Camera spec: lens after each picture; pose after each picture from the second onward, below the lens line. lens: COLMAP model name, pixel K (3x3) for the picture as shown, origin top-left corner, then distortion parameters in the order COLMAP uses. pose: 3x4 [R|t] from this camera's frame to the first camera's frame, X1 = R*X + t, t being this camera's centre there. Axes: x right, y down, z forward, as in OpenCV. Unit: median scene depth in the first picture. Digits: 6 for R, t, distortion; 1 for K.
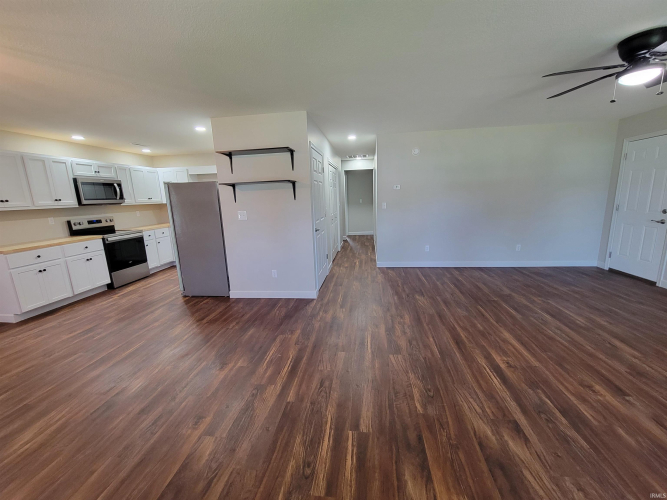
lens RADIAL K [[272.6, 0, 335.9], [0, 272.6, 248.3], [0, 0, 1]] dist [0.002144, -0.001337]
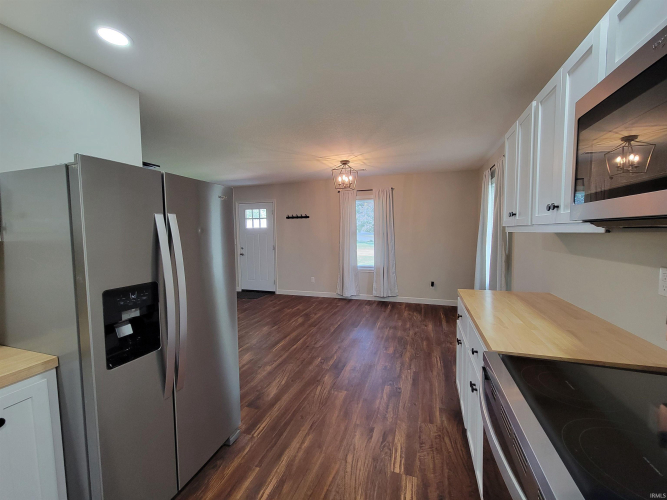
lens RADIAL K [[272.6, 0, 336.6], [0, 272.6, 247.5], [0, 0, 1]] dist [0.002144, -0.001337]
pose [[-0.980819, 0.038361, 0.191106, -1.006853], [0.084325, 0.967453, 0.238586, -0.273715], [-0.175734, 0.250125, -0.952132, 1.622996]]
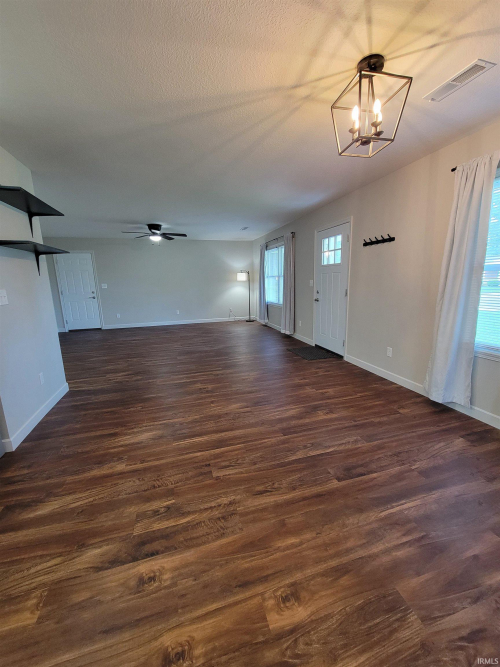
lens RADIAL K [[272.6, 0, 251.7], [0, 272.6, 336.2], [0, 0, 1]] dist [0.002144, -0.001337]
pose [[-0.398710, -0.142492, 0.905939, -1.220184], [0.211064, 0.947079, 0.241853, -0.076969], [-0.892458, 0.287640, -0.347536, 0.828293]]
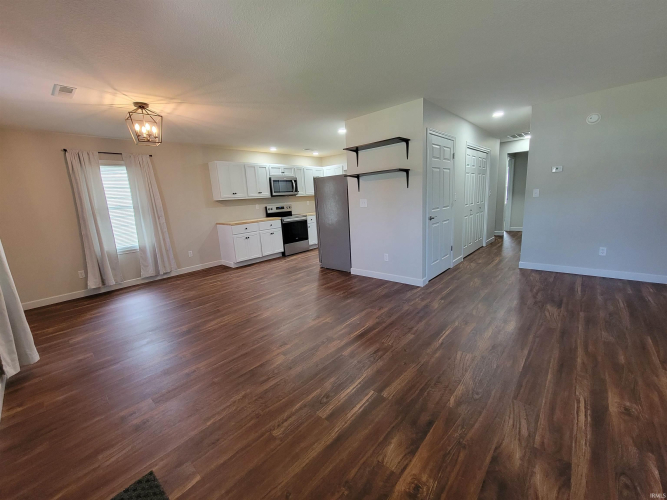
lens RADIAL K [[272.6, 0, 335.5], [0, 272.6, 247.8], [0, 0, 1]] dist [0.002144, -0.001337]
pose [[0.819775, 0.095783, -0.564619, 0.246771], [-0.082069, 0.995387, 0.049703, 0.020881], [0.566775, 0.005593, 0.823854, -0.005856]]
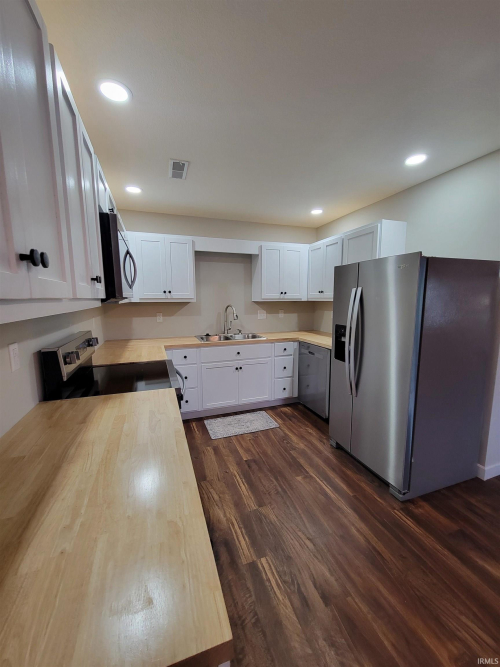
lens RADIAL K [[272.6, 0, 252.2], [0, 272.6, 336.3], [0, 0, 1]] dist [0.002144, -0.001337]
pose [[0.892110, -0.031962, 0.450687, -1.209372], [0.059368, 0.997139, -0.046800, -0.119787], [-0.447902, 0.068507, 0.891454, 0.835869]]
